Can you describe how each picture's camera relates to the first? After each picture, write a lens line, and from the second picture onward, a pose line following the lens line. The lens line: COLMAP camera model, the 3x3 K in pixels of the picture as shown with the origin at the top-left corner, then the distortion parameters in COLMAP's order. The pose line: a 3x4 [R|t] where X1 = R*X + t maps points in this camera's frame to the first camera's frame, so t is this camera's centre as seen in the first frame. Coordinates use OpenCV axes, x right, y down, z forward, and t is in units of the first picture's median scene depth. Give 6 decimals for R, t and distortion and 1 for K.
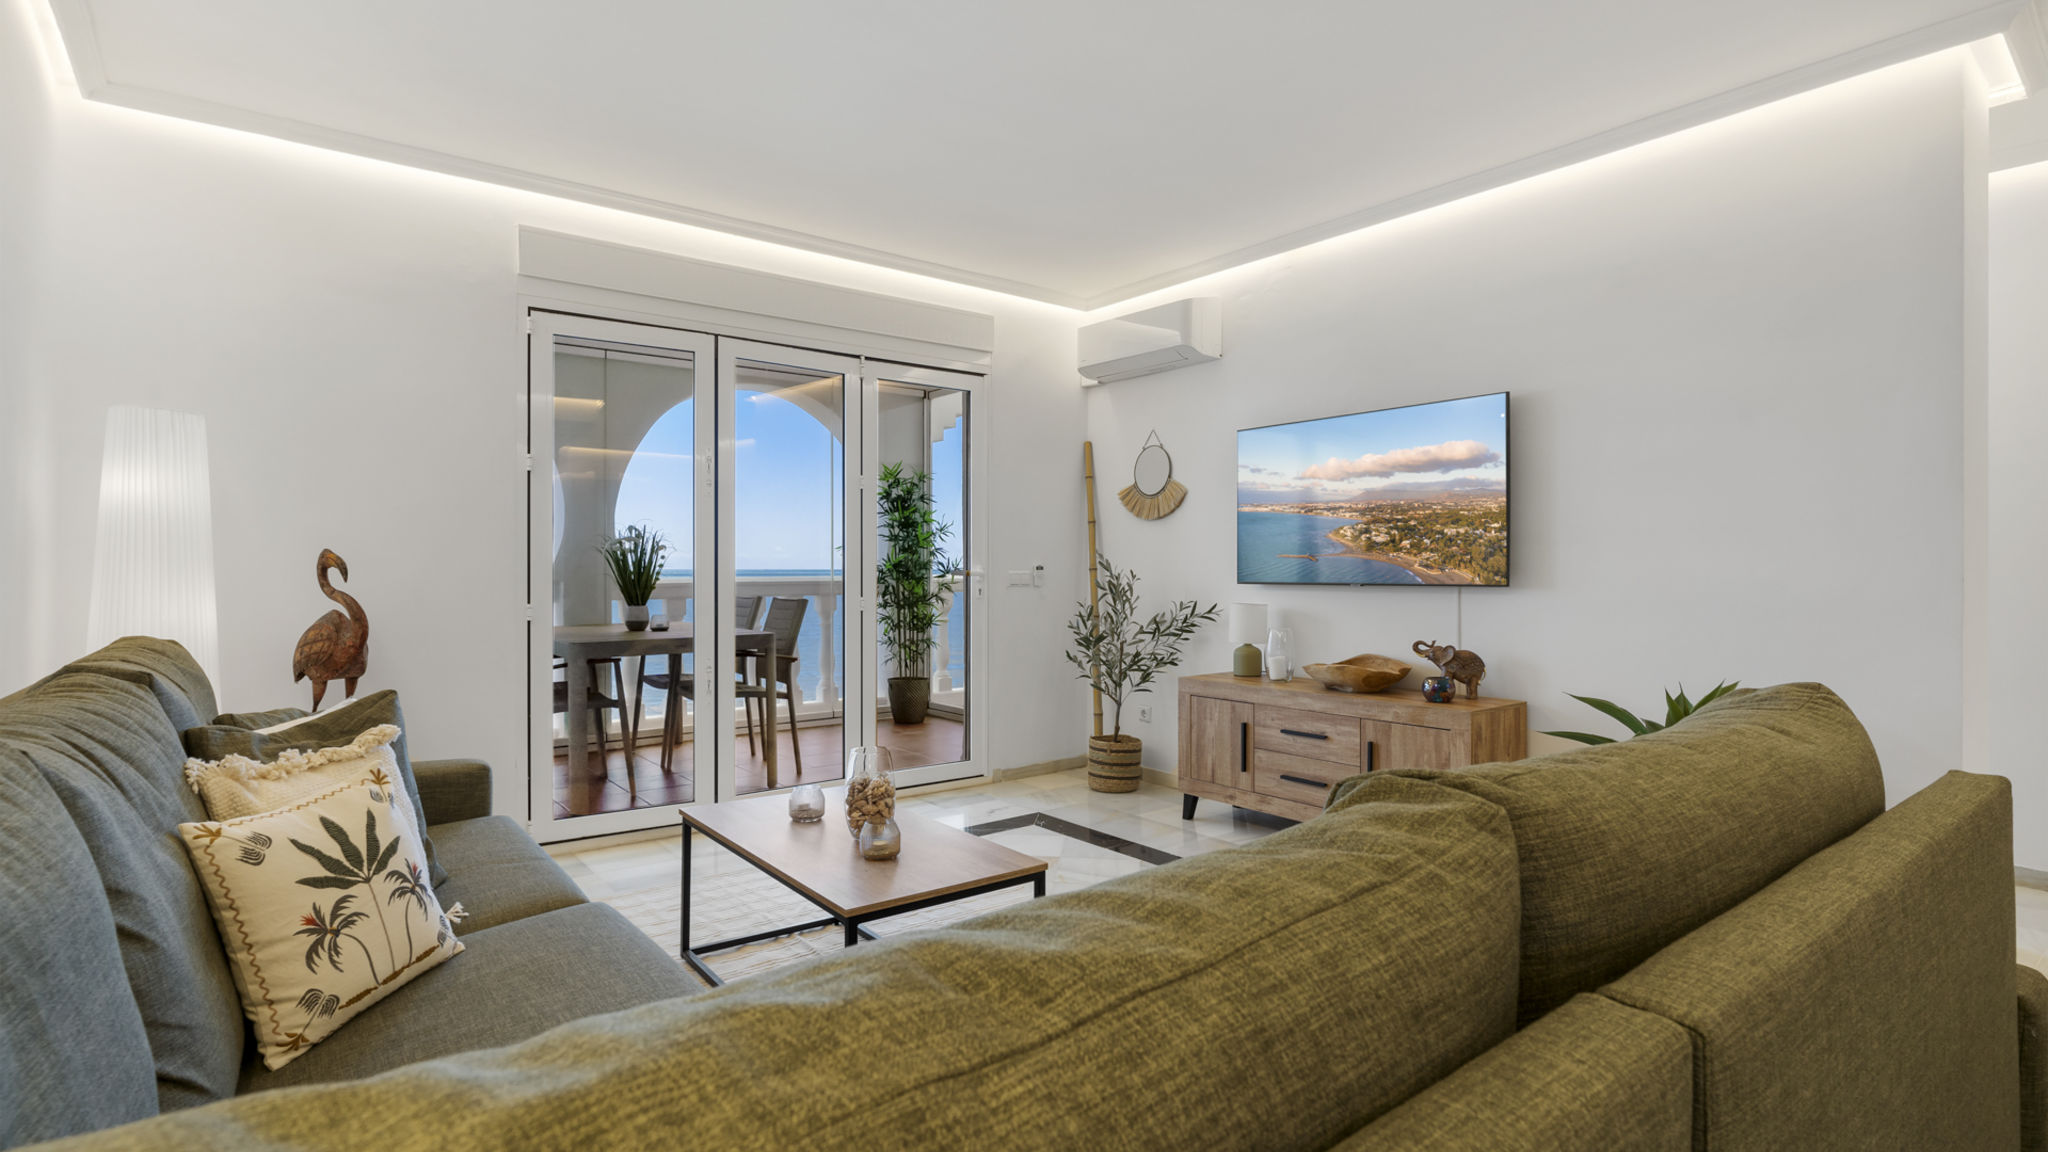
lens RADIAL K [[980.1, 0, 1024.0], [0, 980.1, 576.0], [0, 0, 1]] dist [-0.000385, 0.000007]
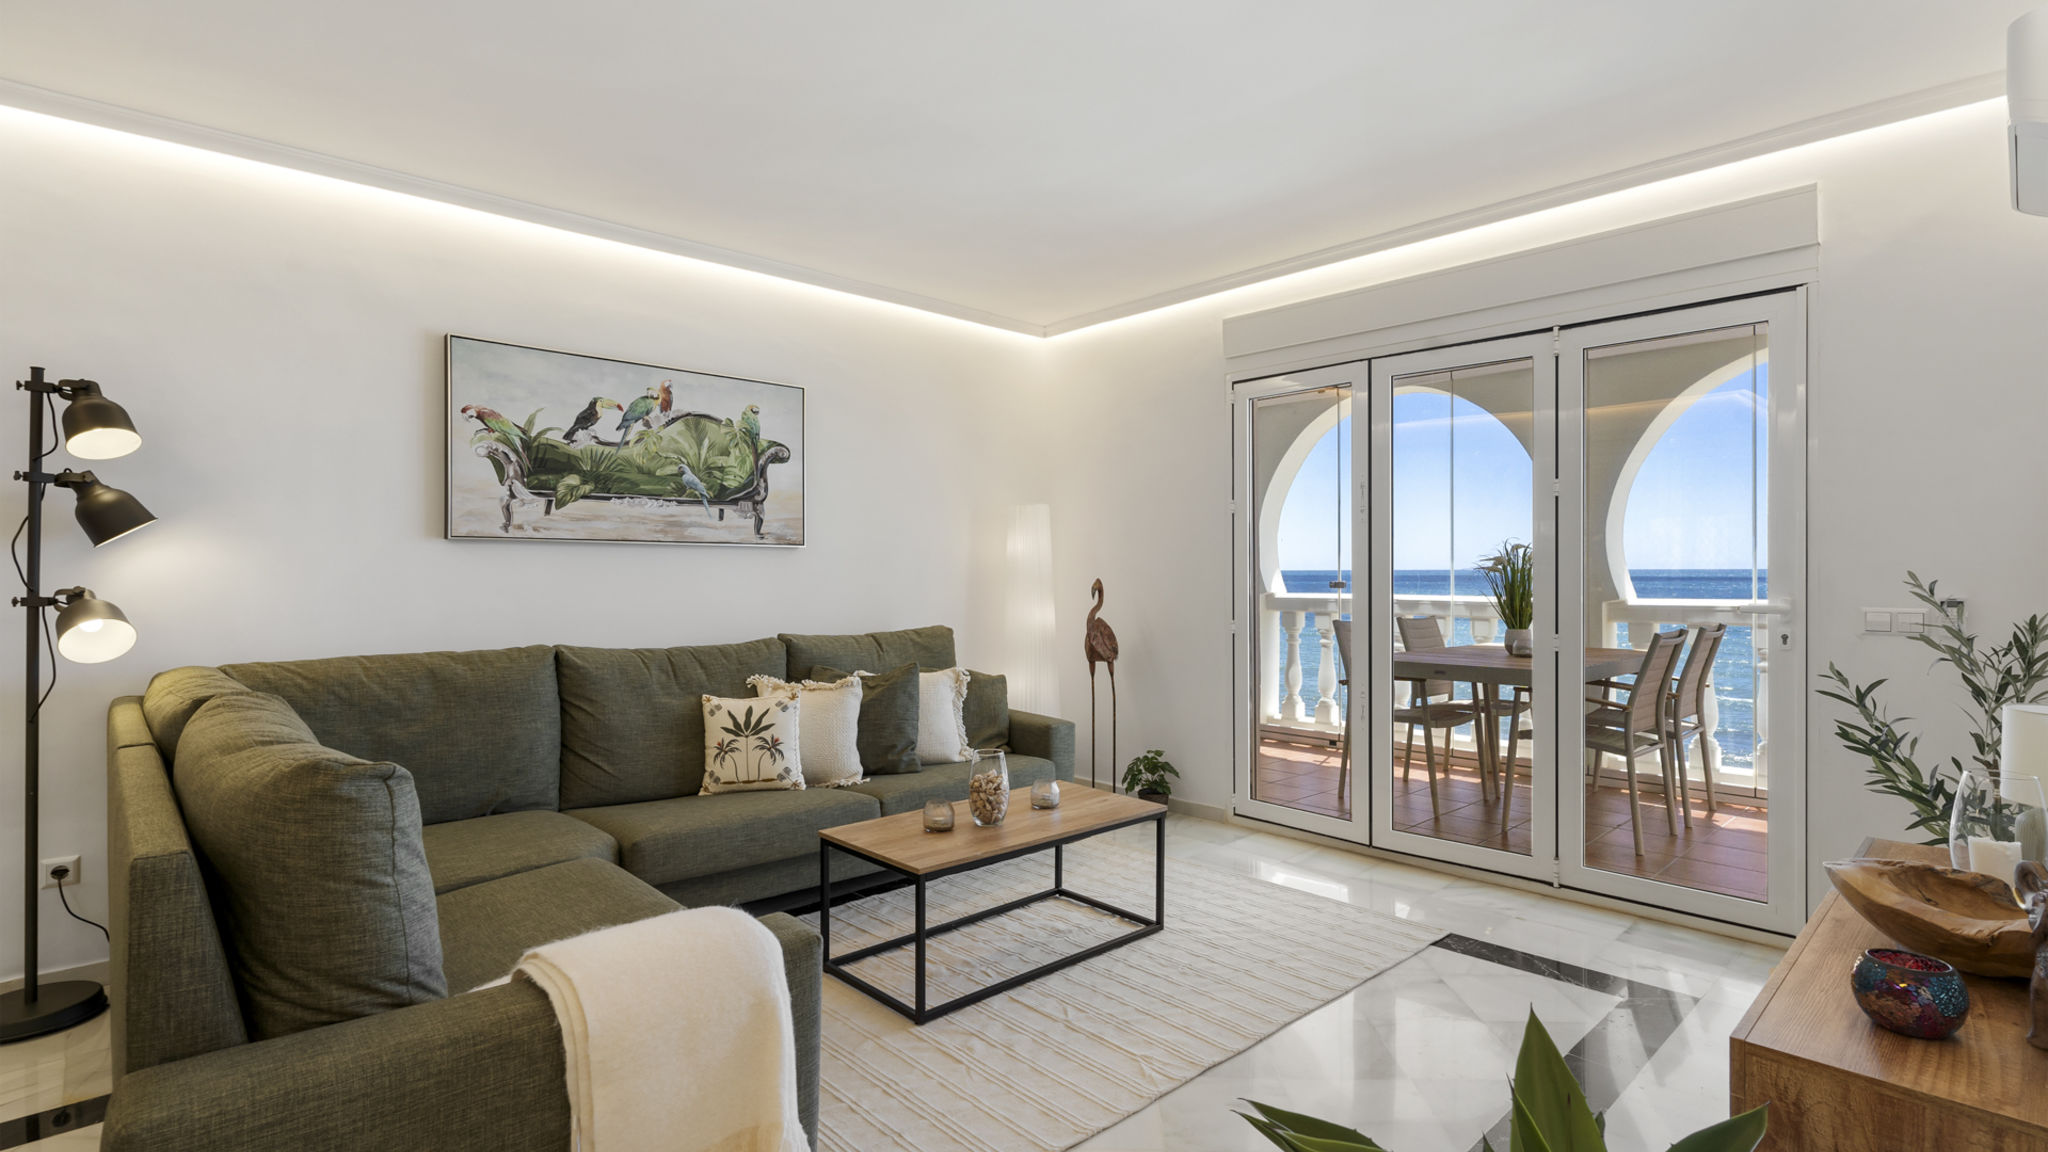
lens RADIAL K [[980.1, 0, 1024.0], [0, 980.1, 576.0], [0, 0, 1]] dist [-0.000385, 0.000007]
pose [[0.083853, 0.001569, -0.996477, 1.573460], [-0.001887, 0.999997, 0.001416, -0.060869], [0.996476, 0.001761, 0.083856, 1.395882]]
